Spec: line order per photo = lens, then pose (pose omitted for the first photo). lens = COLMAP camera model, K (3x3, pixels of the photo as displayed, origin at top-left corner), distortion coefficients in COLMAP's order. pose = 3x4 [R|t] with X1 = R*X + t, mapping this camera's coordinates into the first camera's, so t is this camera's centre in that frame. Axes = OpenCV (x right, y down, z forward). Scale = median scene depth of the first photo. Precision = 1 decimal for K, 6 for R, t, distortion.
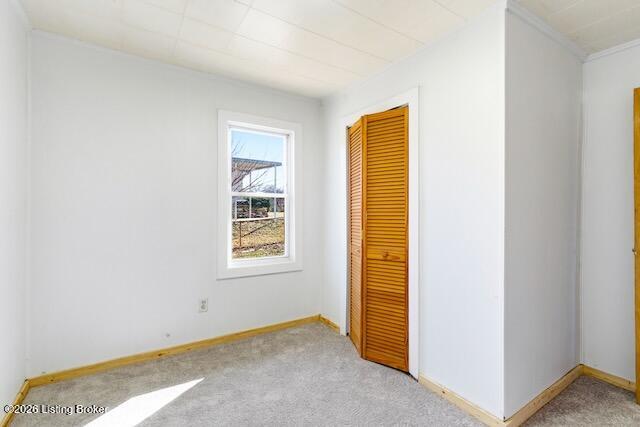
lens RADIAL K [[294.9, 0, 320.0], [0, 294.9, 213.5], [0, 0, 1]] dist [0.000321, 0.000315]
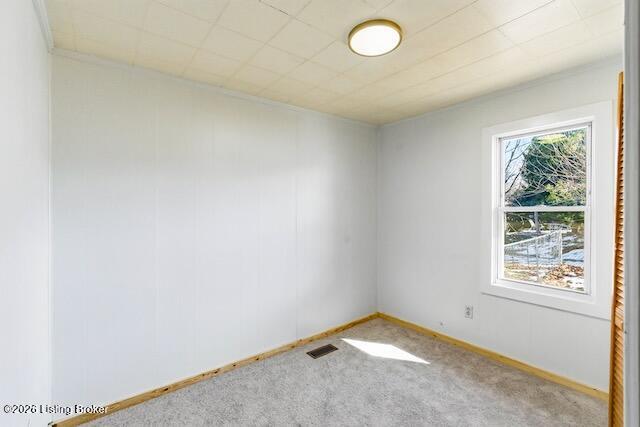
lens RADIAL K [[294.9, 0, 320.0], [0, 294.9, 213.5], [0, 0, 1]] dist [0.000321, 0.000315]
pose [[0.096844, 0.011157, -0.995237, 0.715114], [-0.000827, 0.999938, 0.011129, -0.074774], [0.995299, -0.000255, 0.096847, 0.384151]]
